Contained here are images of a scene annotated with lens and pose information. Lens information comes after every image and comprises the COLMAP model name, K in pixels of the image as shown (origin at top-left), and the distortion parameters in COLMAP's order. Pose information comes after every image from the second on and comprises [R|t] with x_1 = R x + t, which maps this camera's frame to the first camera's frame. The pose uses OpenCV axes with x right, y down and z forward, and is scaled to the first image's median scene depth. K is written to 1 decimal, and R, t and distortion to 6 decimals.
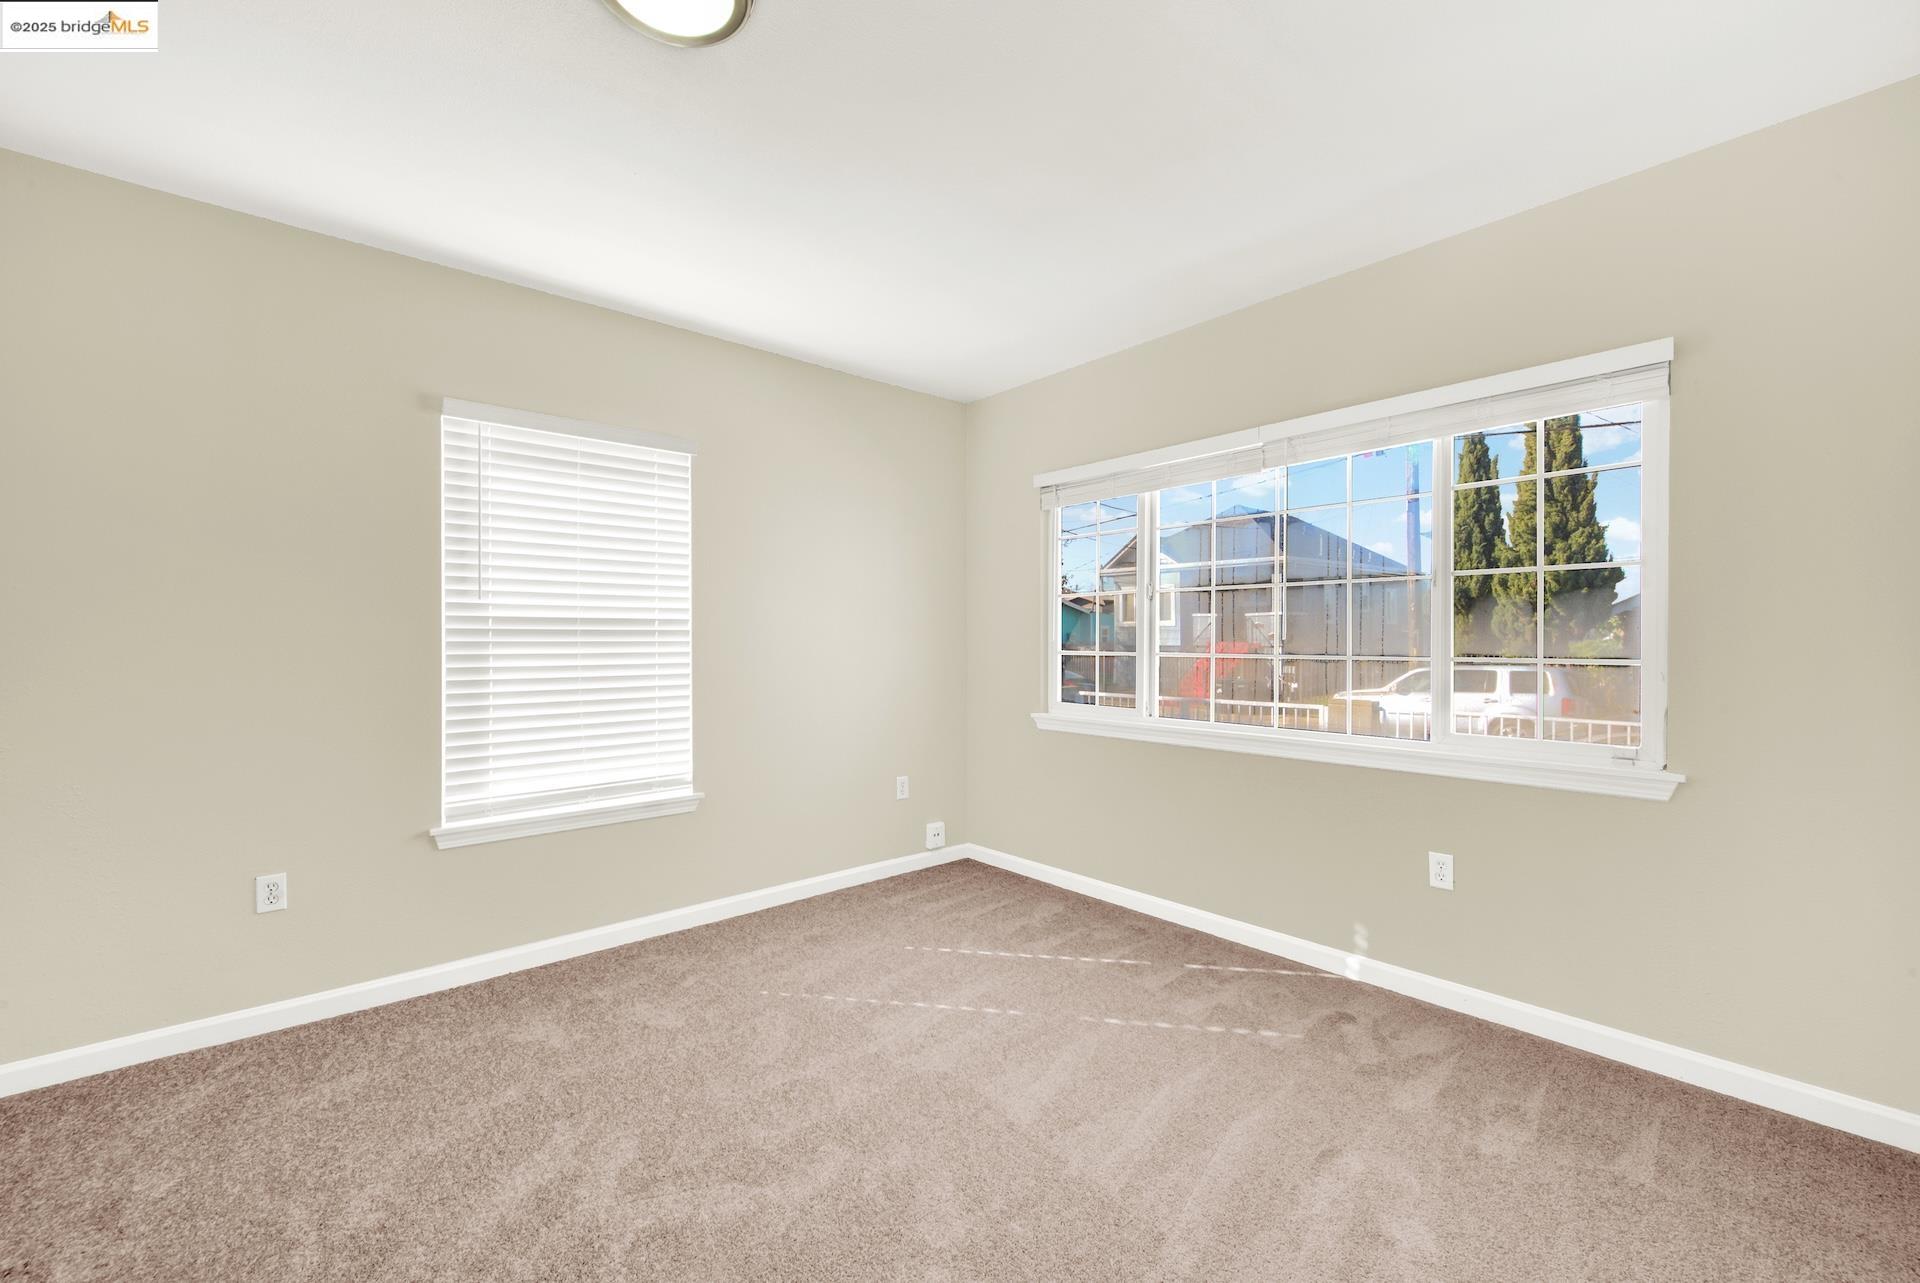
lens RADIAL K [[776.9, 0, 969.8], [0, 776.9, 644.4], [0, 0, 1]] dist [0.005841, -0.004482]
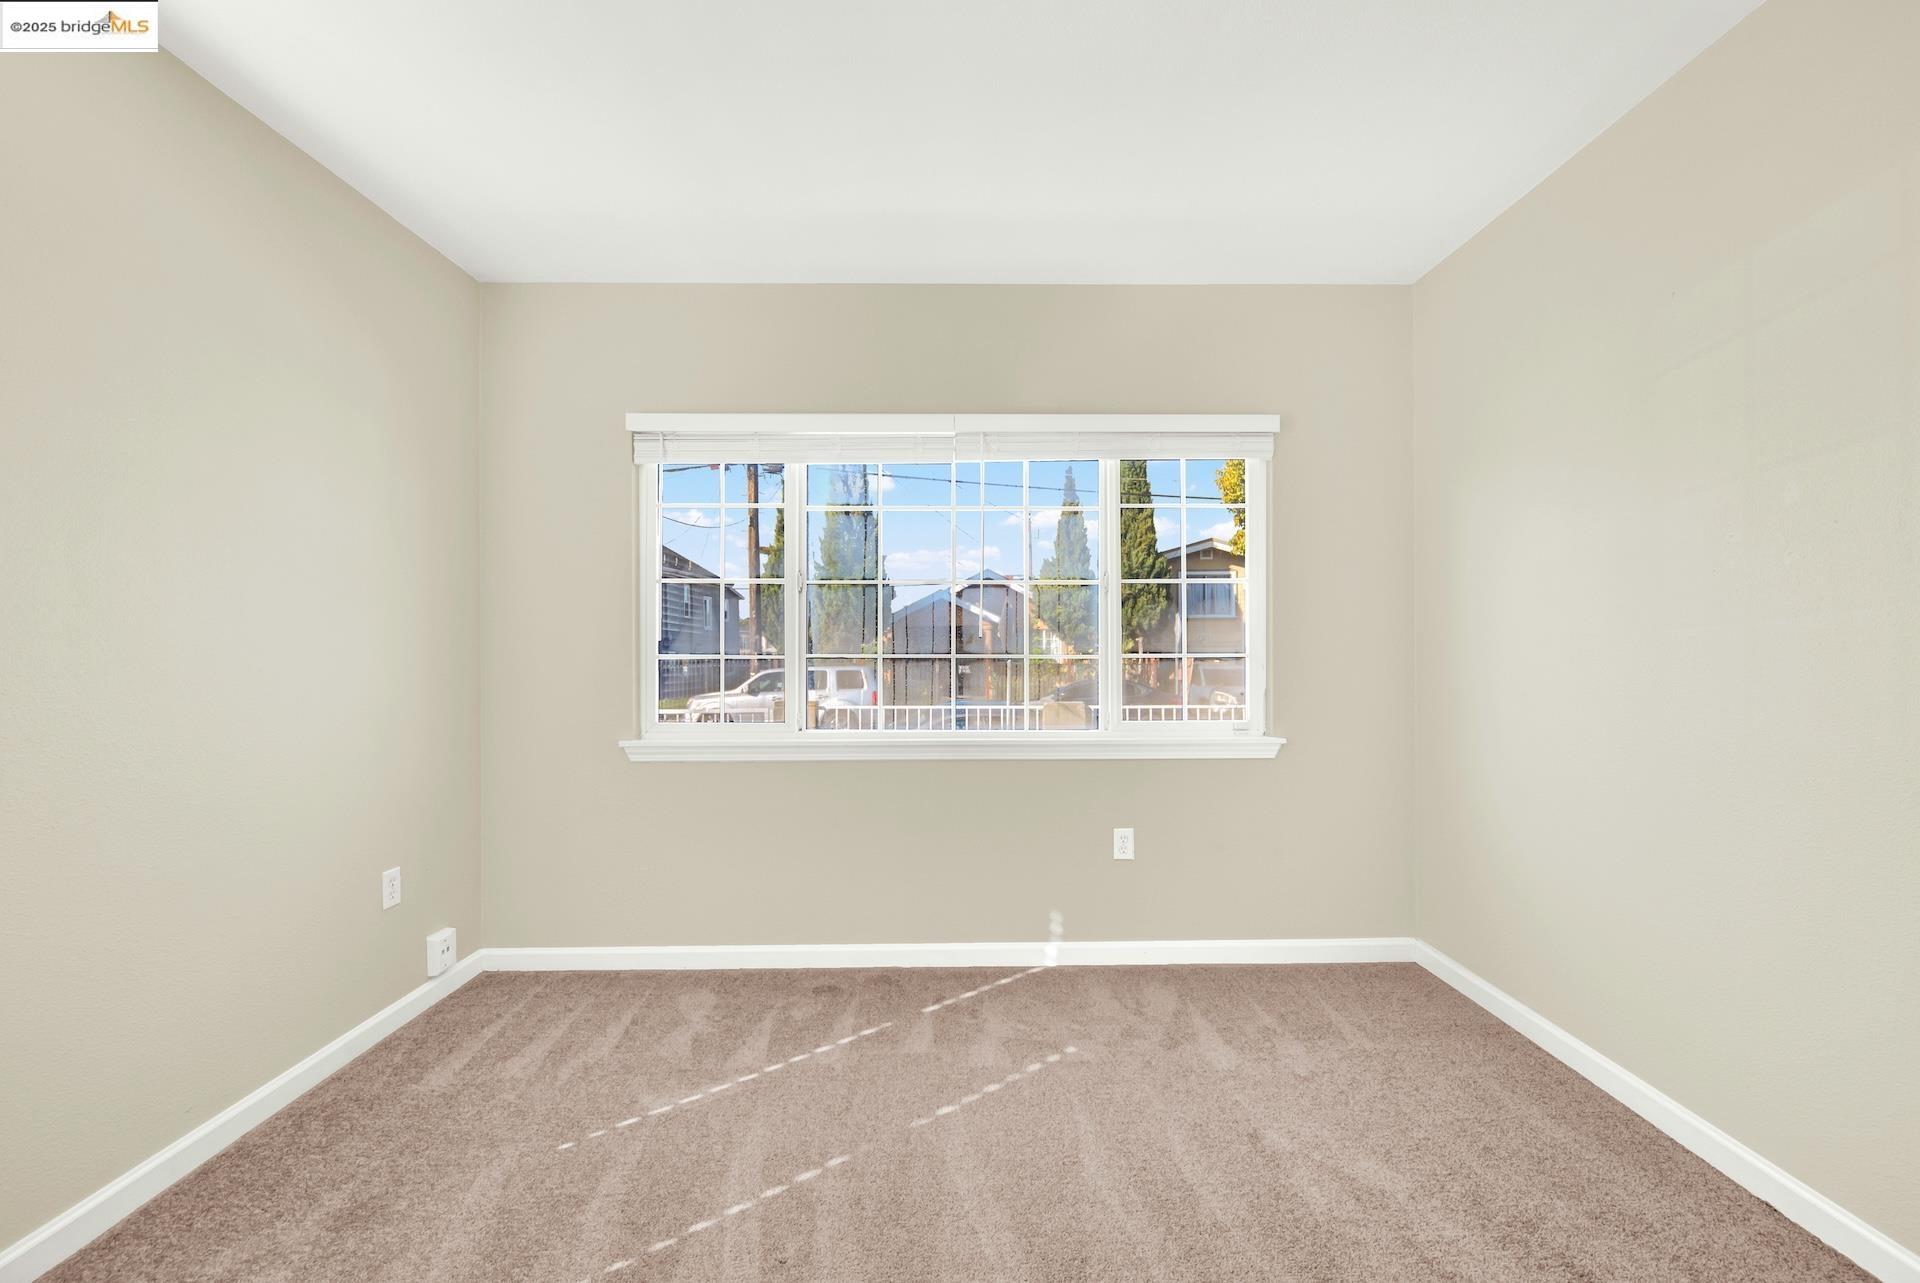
lens RADIAL K [[776.9, 0, 969.8], [0, 776.9, 644.4], [0, 0, 1]] dist [0.005841, -0.004482]
pose [[0.656379, -0.001139, 0.754430, -0.321397], [0.006765, 0.999968, -0.004376, 0.004302], [-0.754401, 0.007977, 0.656366, 0.353883]]
